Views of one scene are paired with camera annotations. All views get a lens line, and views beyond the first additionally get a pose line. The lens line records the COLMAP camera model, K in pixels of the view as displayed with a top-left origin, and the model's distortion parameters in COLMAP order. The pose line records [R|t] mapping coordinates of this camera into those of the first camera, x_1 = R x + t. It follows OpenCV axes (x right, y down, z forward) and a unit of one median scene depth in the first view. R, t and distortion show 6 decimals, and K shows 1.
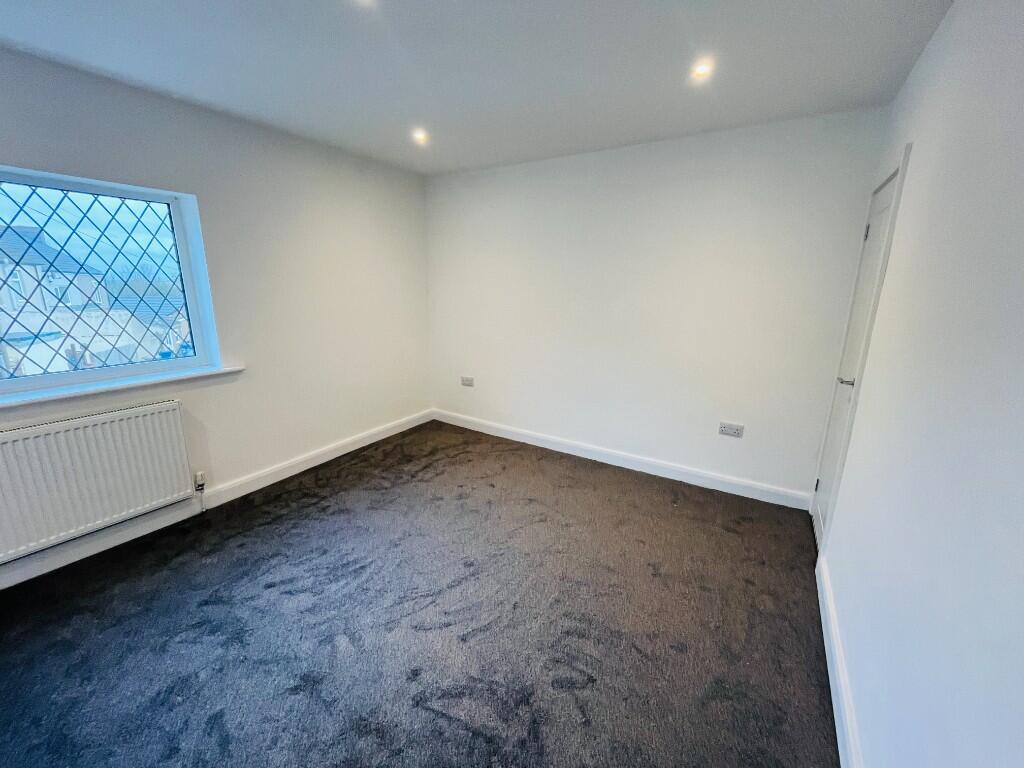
lens RADIAL K [[414.3, 0, 510.0], [0, 414.3, 382.9], [0, 0, 1]] dist [-0.006728, 0.000405]
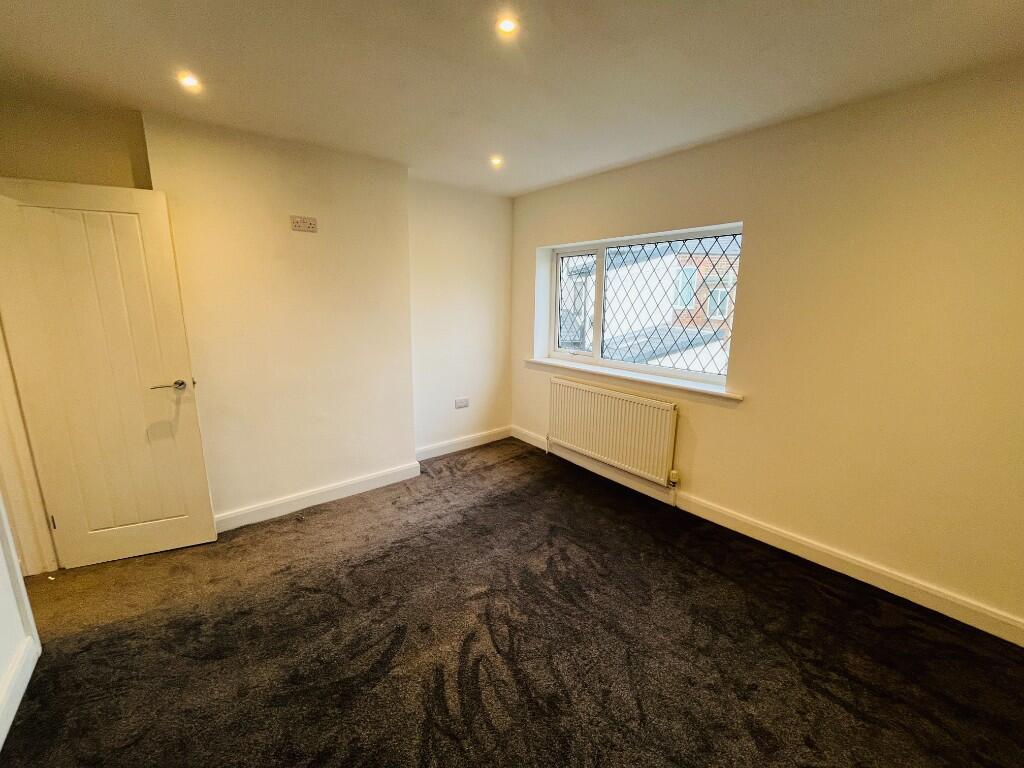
lens RADIAL K [[414.3, 0, 510.0], [0, 414.3, 382.9], [0, 0, 1]] dist [-0.006728, 0.000405]
pose [[-0.335971, 0.169761, -0.926447, 0.405021], [-0.231437, 0.938587, 0.255915, -0.194540], [0.912995, 0.300394, -0.276049, 0.809875]]
